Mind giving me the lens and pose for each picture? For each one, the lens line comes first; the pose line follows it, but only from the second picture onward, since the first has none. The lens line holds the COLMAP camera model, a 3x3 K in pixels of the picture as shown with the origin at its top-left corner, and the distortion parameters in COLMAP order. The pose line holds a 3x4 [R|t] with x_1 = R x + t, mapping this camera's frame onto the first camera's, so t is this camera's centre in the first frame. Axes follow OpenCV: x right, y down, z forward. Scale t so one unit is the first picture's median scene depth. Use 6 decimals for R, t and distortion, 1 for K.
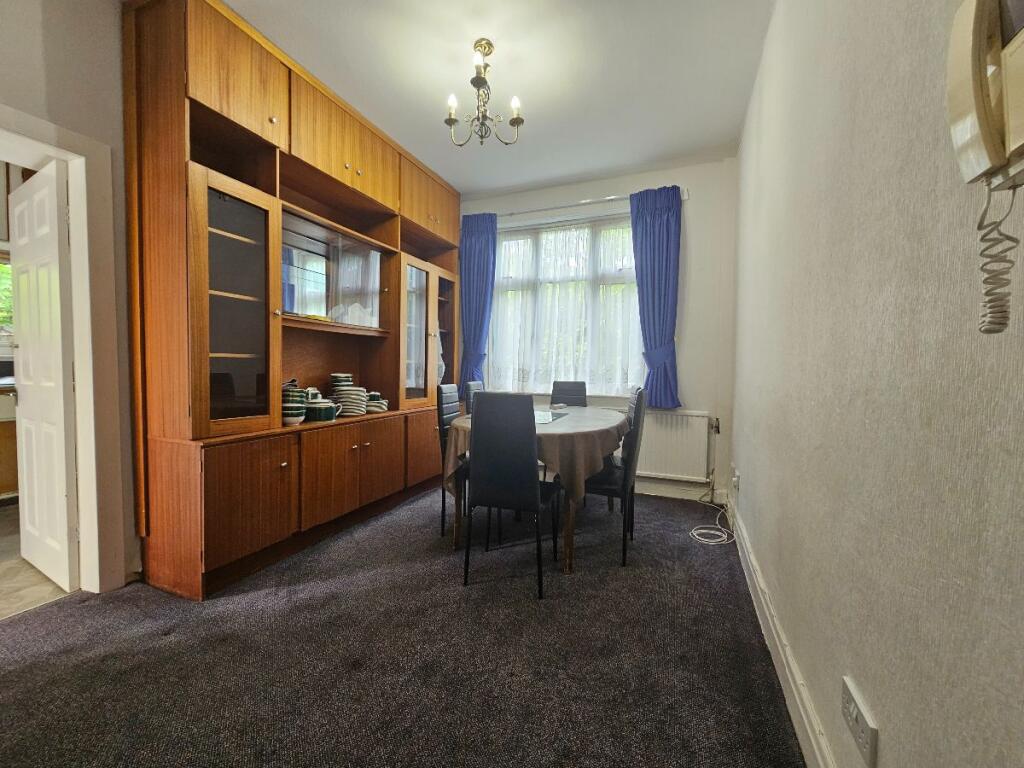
lens RADIAL K [[413.4, 0, 512.0], [0, 413.4, 384.0], [0, 0, 1]] dist [0.000114, 0.000015]
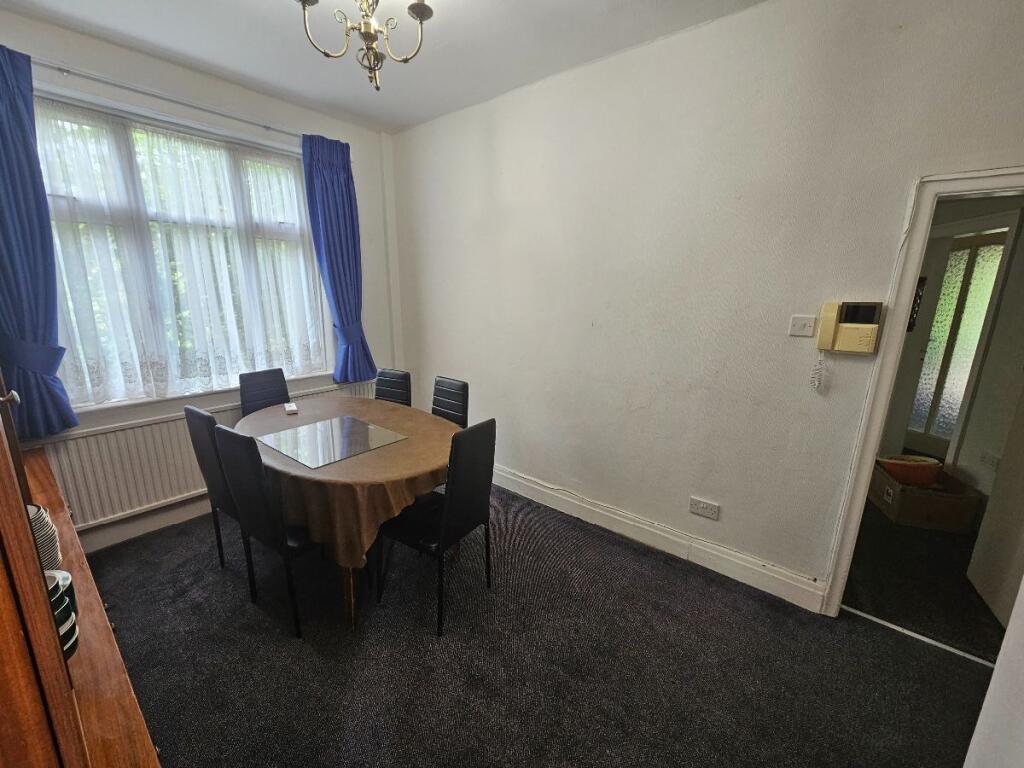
lens RADIAL K [[420.7, 0, 512.0], [0, 420.7, 384.0], [0, 0, 1]] dist [-0.000728, -0.000010]
pose [[0.283543, -0.223278, 0.932604, -0.436274], [0.028557, 0.974051, 0.224519, -0.138819], [-0.958534, -0.037029, 0.282562, 0.320942]]
